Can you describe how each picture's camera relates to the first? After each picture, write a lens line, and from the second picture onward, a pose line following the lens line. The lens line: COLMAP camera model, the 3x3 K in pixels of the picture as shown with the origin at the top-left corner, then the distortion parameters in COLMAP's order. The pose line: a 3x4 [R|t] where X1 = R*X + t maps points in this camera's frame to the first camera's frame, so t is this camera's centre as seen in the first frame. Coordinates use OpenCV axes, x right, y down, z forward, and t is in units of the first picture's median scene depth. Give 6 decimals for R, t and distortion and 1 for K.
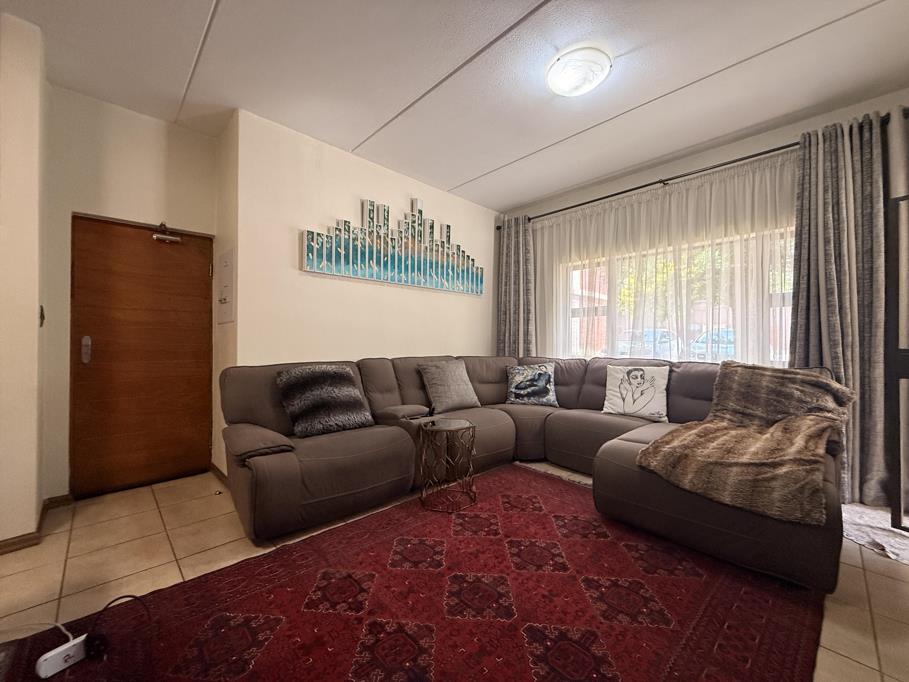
lens RADIAL K [[362.2, 0, 452.1], [0, 362.2, 341.2], [0, 0, 1]] dist [-0.000822, 0.000026]
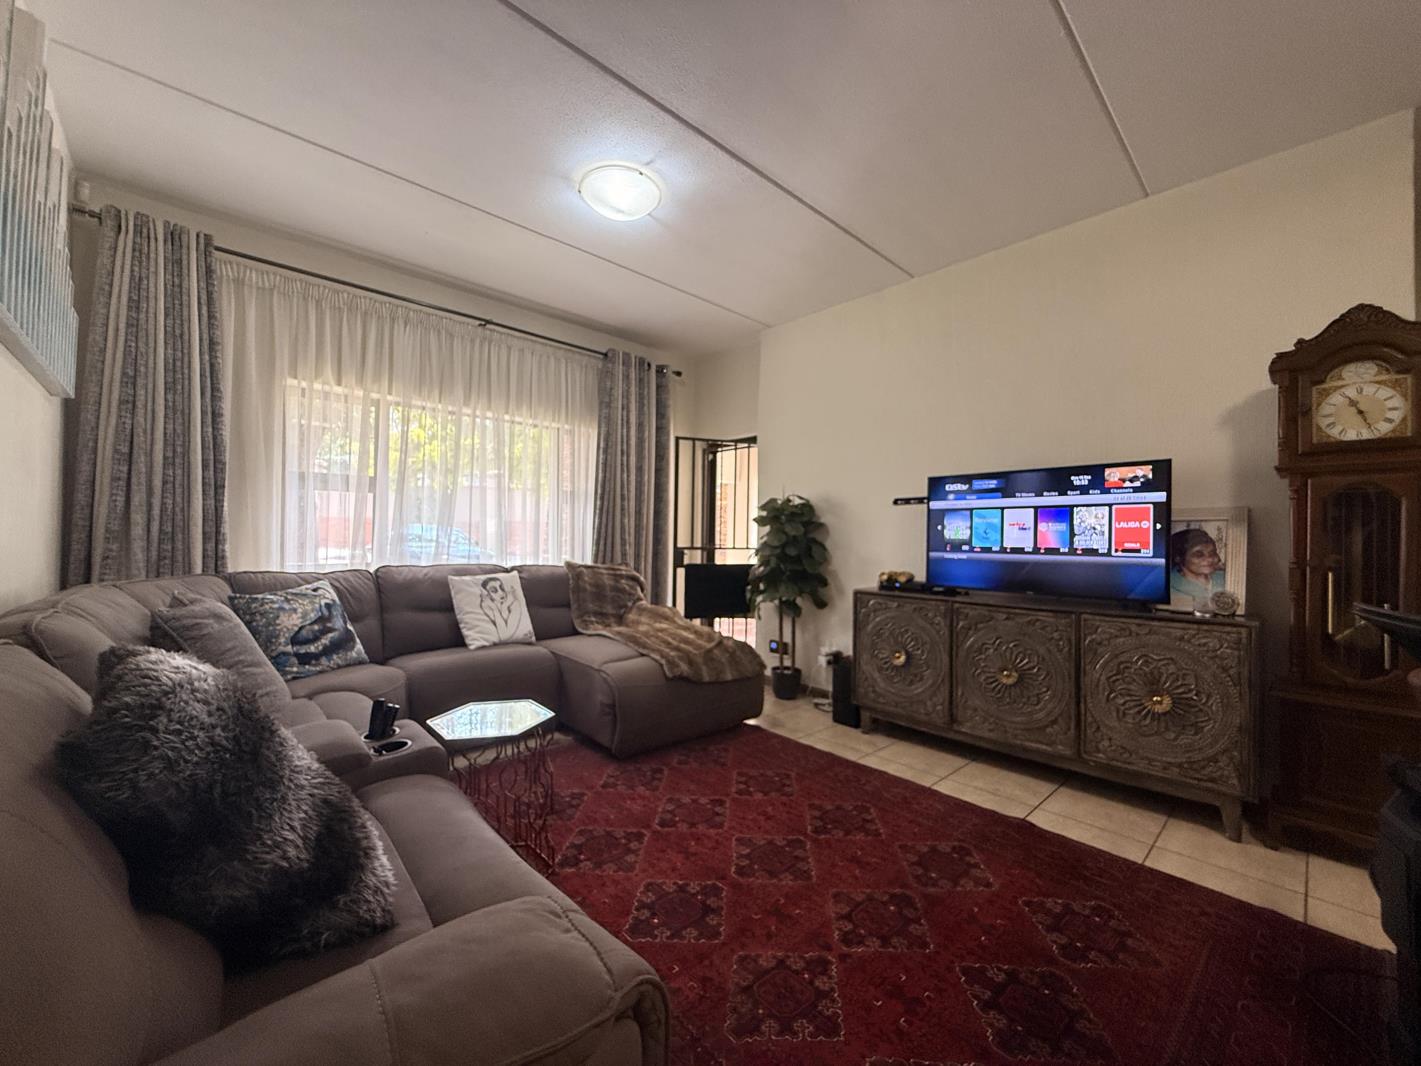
lens RADIAL K [[566.2, 0, 706.8], [0, 566.2, 533.3], [0, 0, 1]] dist [-0.000822, 0.000026]
pose [[0.018754, 0.003847, 0.999817, -0.657722], [-0.019825, 0.999797, -0.003475, -0.018024], [-0.999628, -0.019756, 0.018827, 0.611801]]
